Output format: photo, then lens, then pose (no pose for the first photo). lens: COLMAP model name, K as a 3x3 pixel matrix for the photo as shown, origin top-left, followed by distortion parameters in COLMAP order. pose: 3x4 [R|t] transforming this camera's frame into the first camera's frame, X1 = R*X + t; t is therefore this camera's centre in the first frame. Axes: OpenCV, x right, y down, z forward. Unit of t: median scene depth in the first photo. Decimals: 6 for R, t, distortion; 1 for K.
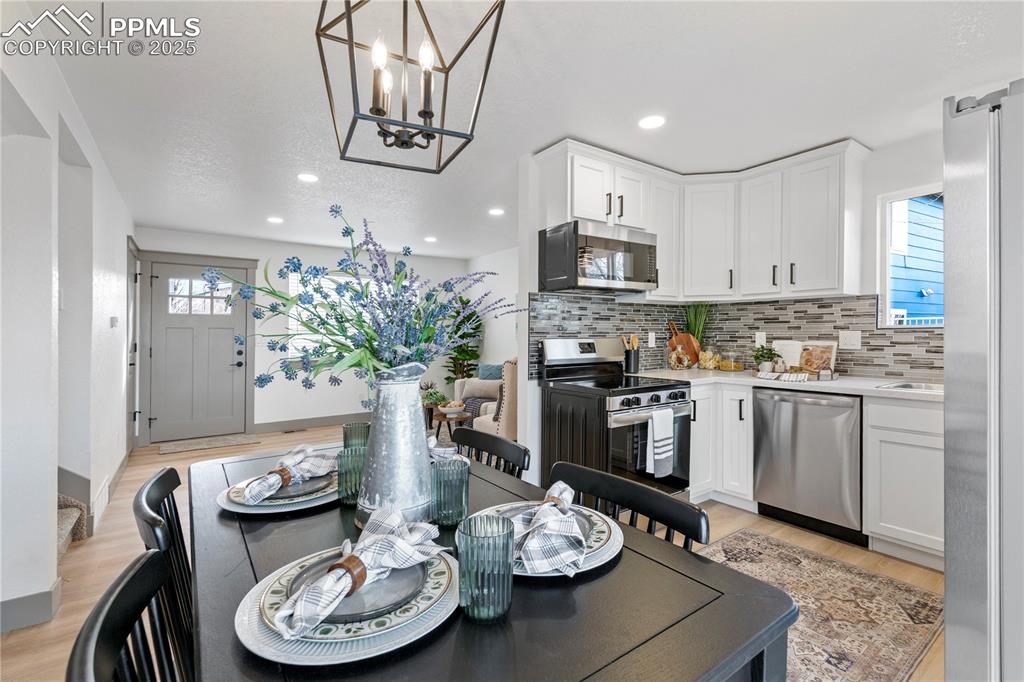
lens RADIAL K [[447.5, 0, 516.9], [0, 447.5, 348.7], [0, 0, 1]] dist [0.001358, -0.000336]
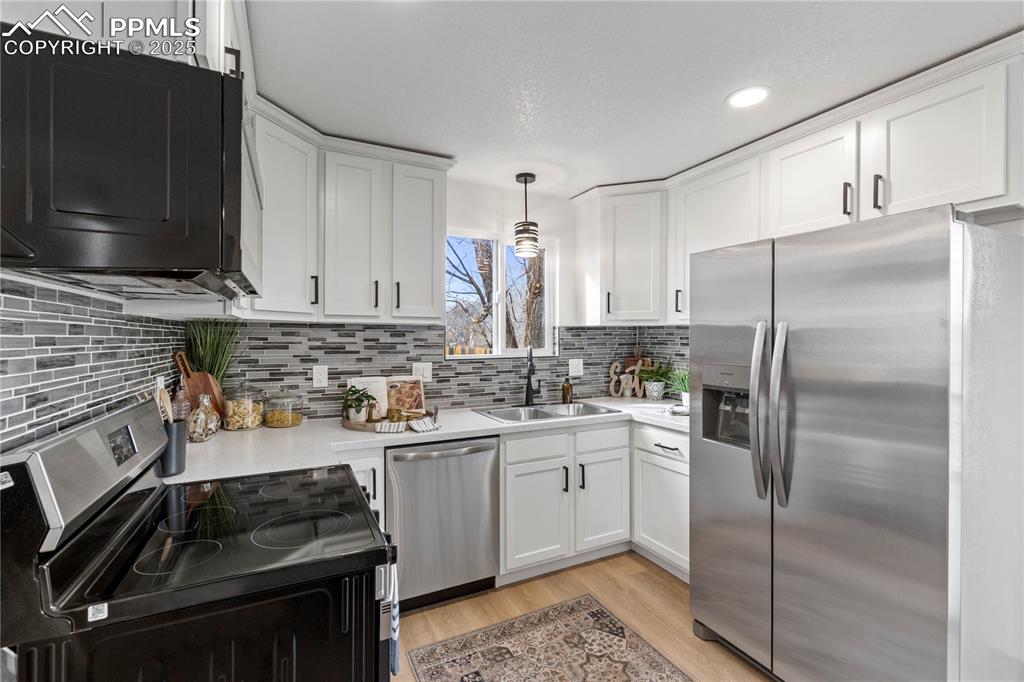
lens RADIAL K [[447.5, 0, 516.2], [0, 447.5, 346.6], [0, 0, 1]] dist [0.001358, -0.000336]
pose [[0.160659, -0.011758, 0.986940, -0.143367], [0.032312, 0.999456, 0.006647, -0.073302], [-0.986481, 0.030822, 0.160952, 0.661673]]
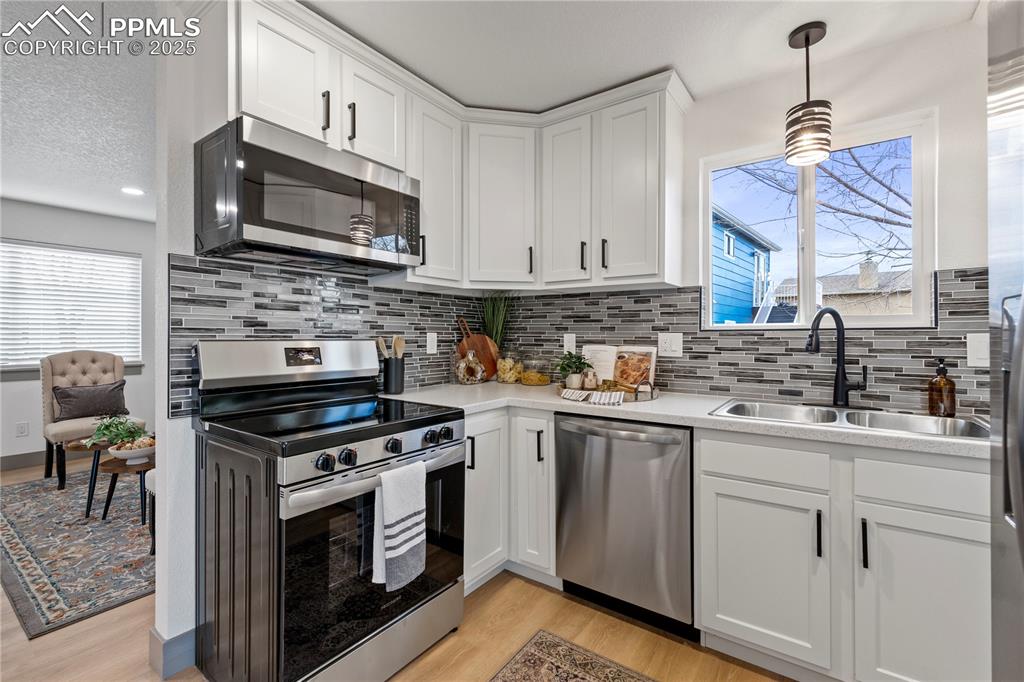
lens RADIAL K [[447.5, 0, 505.1], [0, 447.5, 342.2], [0, 0, 1]] dist [0.001358, -0.000336]
pose [[0.949550, 0.005258, 0.313571, 0.233622], [0.000936, 0.999807, -0.019600, -0.009192], [-0.313614, 0.018905, 0.949362, 0.360122]]
